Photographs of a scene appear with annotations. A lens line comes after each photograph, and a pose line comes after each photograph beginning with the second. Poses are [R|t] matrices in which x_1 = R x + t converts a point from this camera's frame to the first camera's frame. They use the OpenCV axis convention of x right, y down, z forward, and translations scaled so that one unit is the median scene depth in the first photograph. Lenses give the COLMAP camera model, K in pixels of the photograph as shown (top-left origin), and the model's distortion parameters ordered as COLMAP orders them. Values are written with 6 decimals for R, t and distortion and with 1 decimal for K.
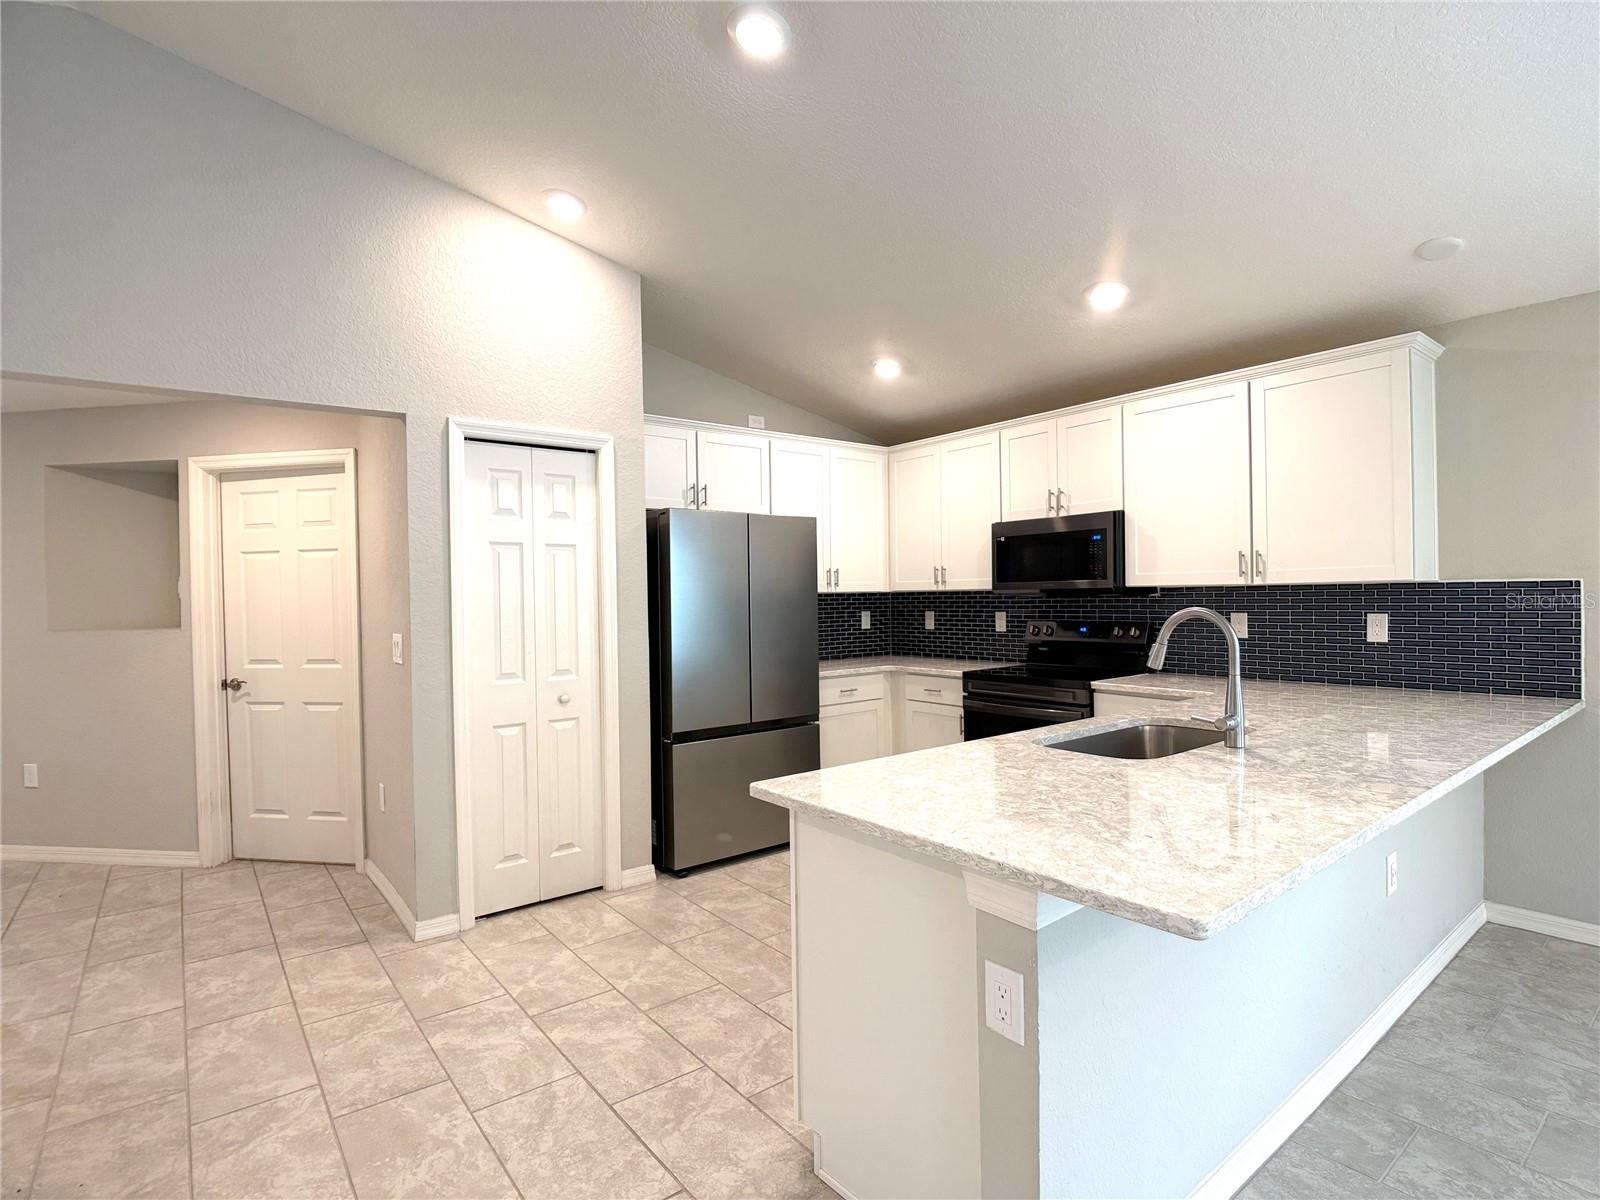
lens RADIAL K [[804.5, 0, 807.4], [0, 804.5, 603.5], [0, 0, 1]] dist [-0.015994, -0.011113]
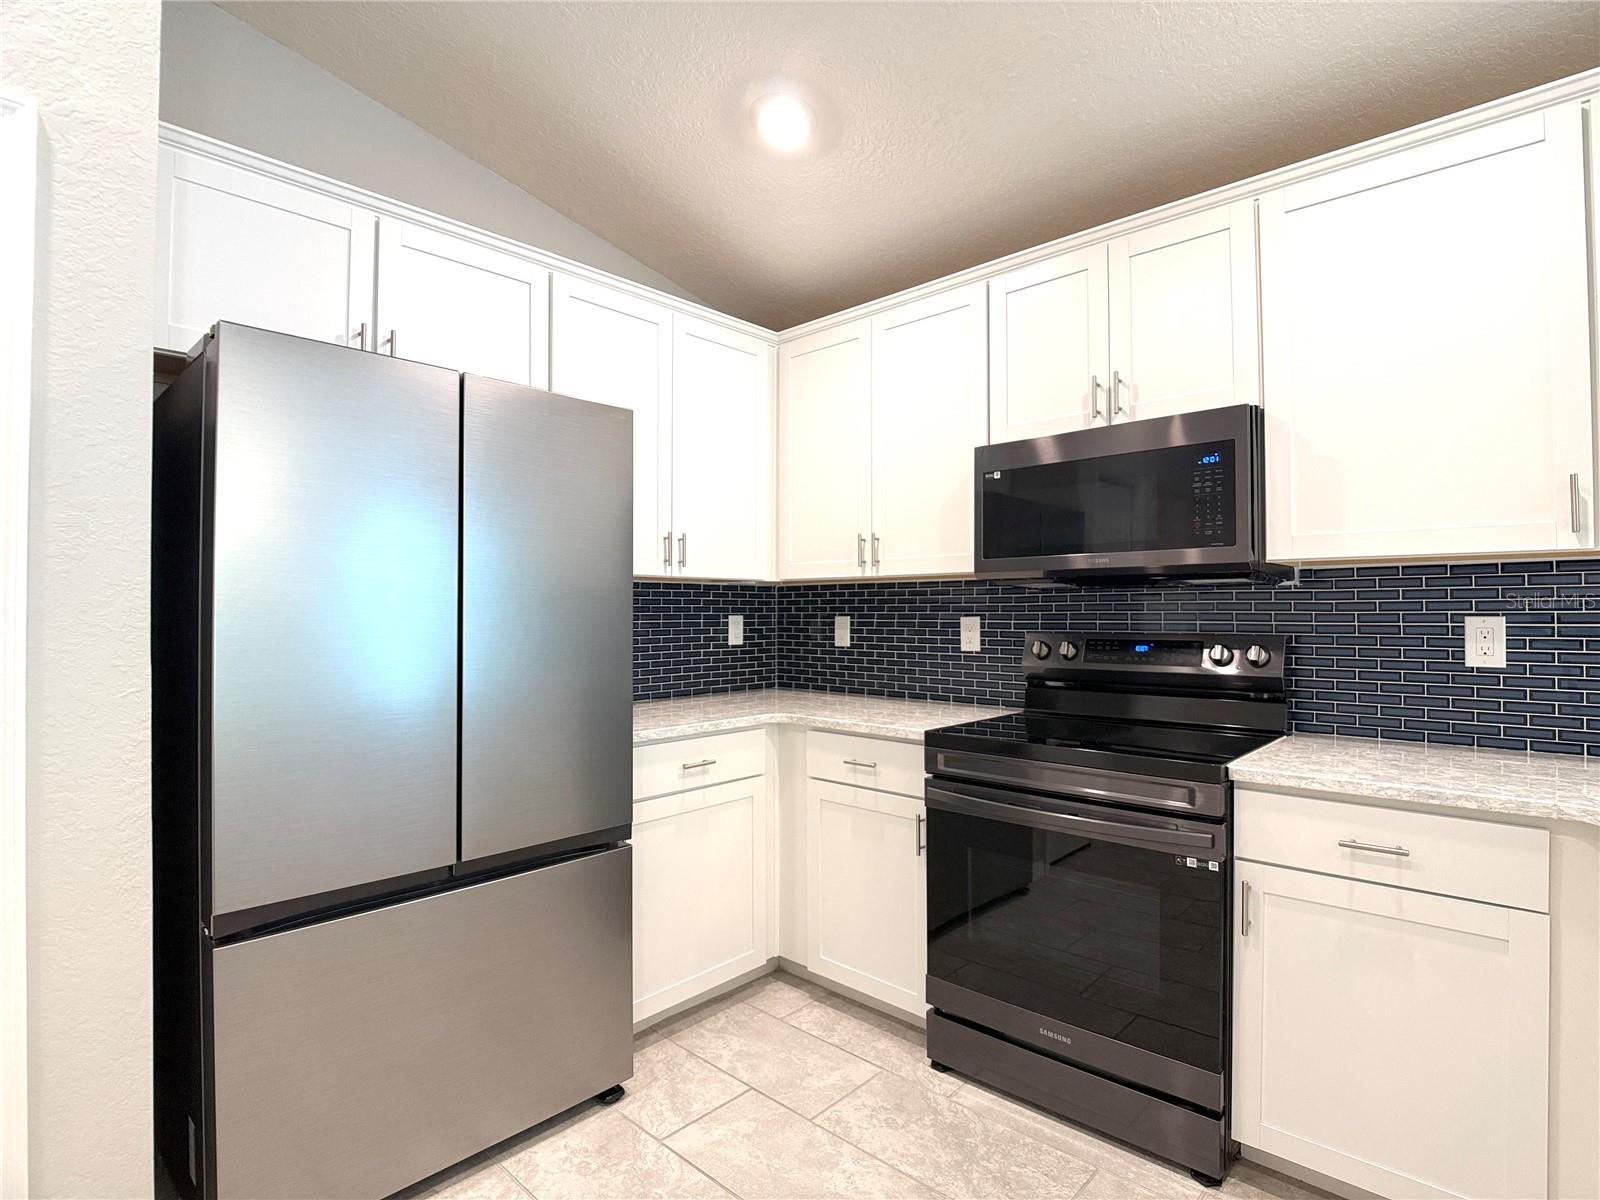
lens RADIAL K [[804.5, 0, 795.0], [0, 804.5, 603.3], [0, 0, 1]] dist [-0.015994, -0.011113]
pose [[0.989990, 0.015437, 0.140292, 0.040689], [-0.012452, 0.999678, -0.022130, 0.017031], [-0.140589, 0.020161, 0.989863, 0.509499]]
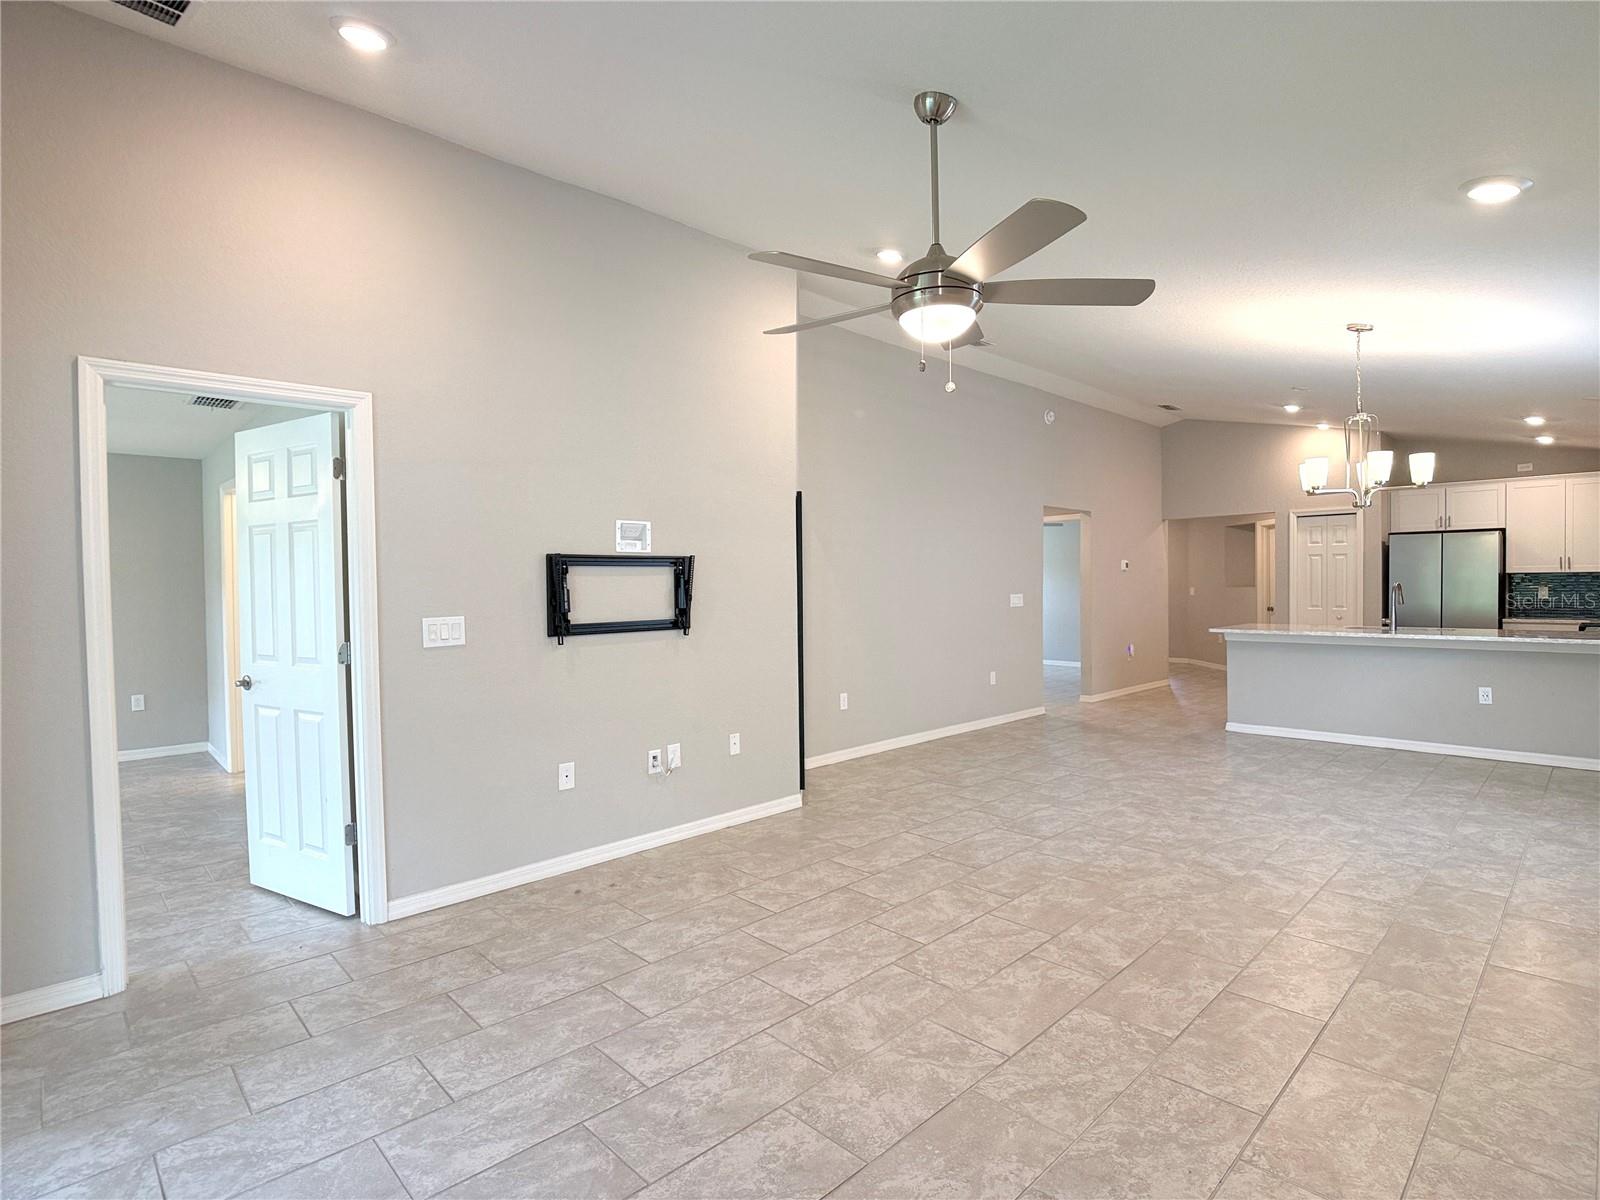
lens RADIAL K [[804.5, 0, 808.0], [0, 804.5, 597.6], [0, 0, 1]] dist [-0.015994, -0.011113]
pose [[0.085330, 0.029957, -0.995902, 1.598393], [0.002588, 0.999538, 0.030288, -0.015447], [0.996349, -0.005162, 0.085213, -0.663617]]
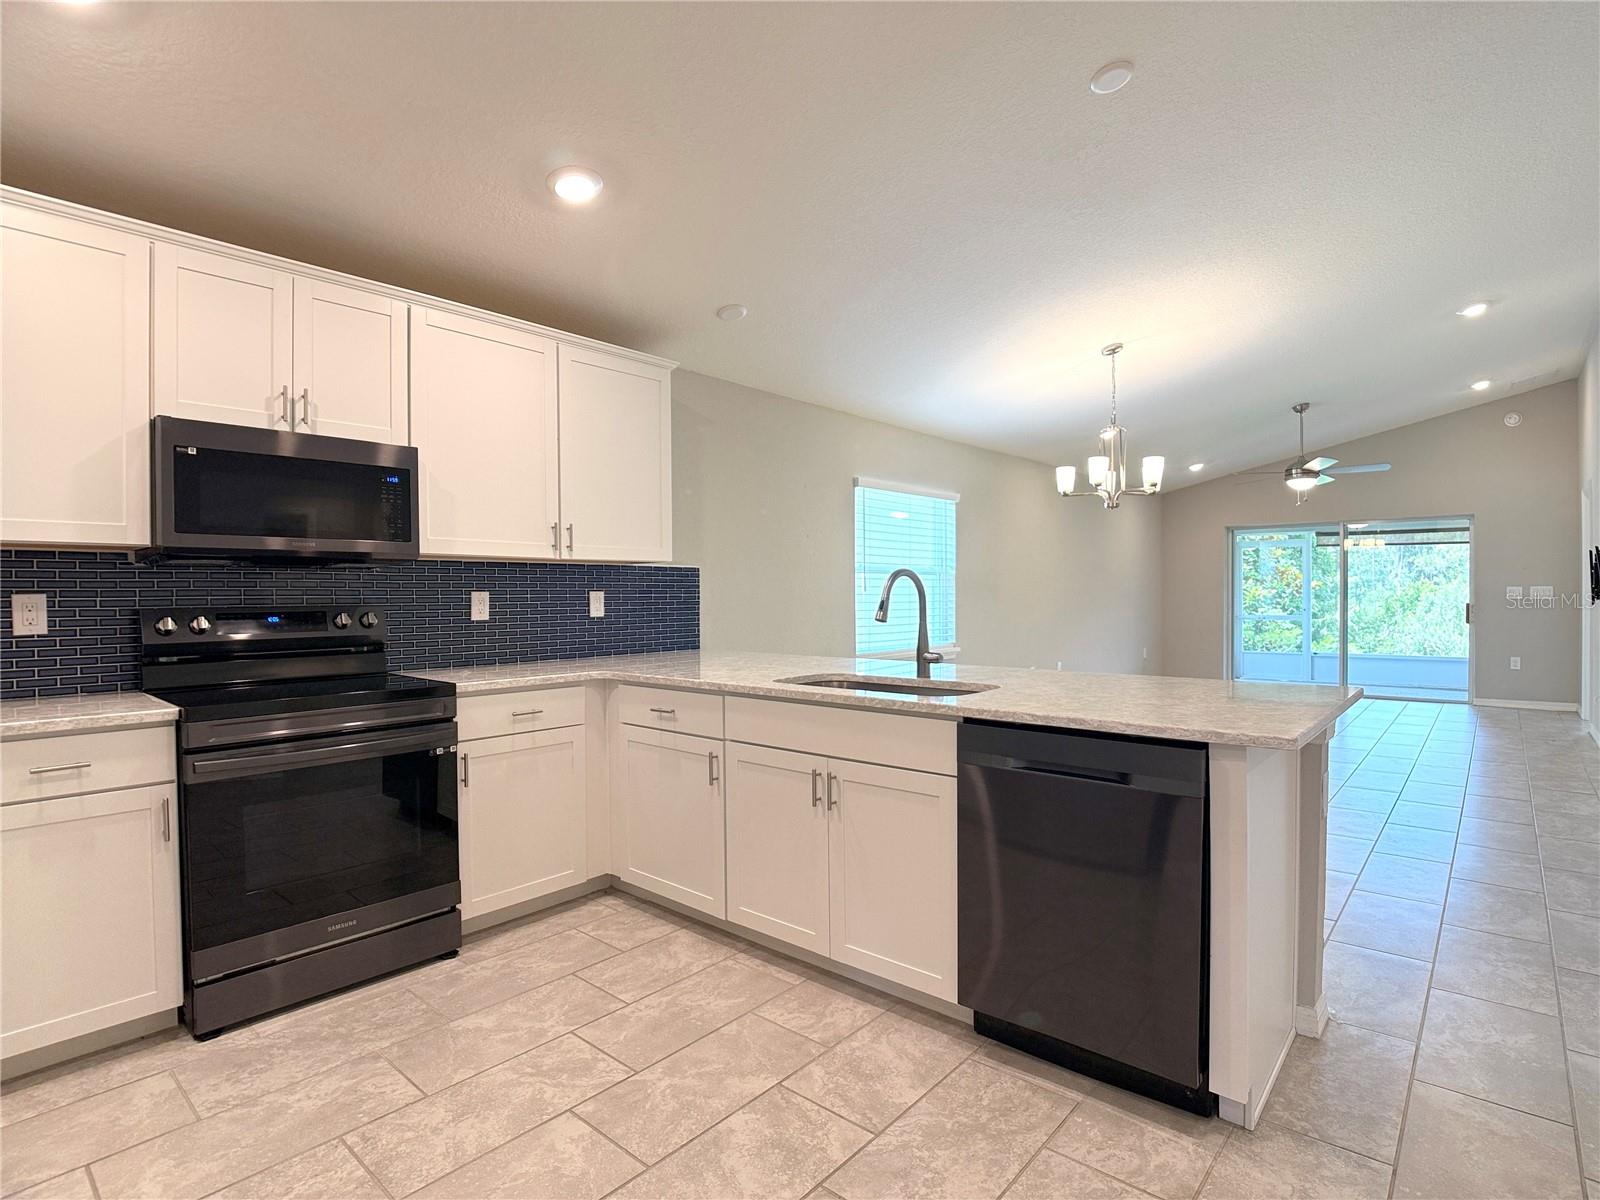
lens RADIAL K [[804.5, 0, 809.5], [0, 804.5, 608.7], [0, 0, 1]] dist [-0.015994, -0.011113]
pose [[-0.176761, -0.003472, 0.984248, -0.343667], [0.016124, 0.999849, 0.006423, 0.026764], [-0.984122, 0.017005, -0.176679, 0.703135]]
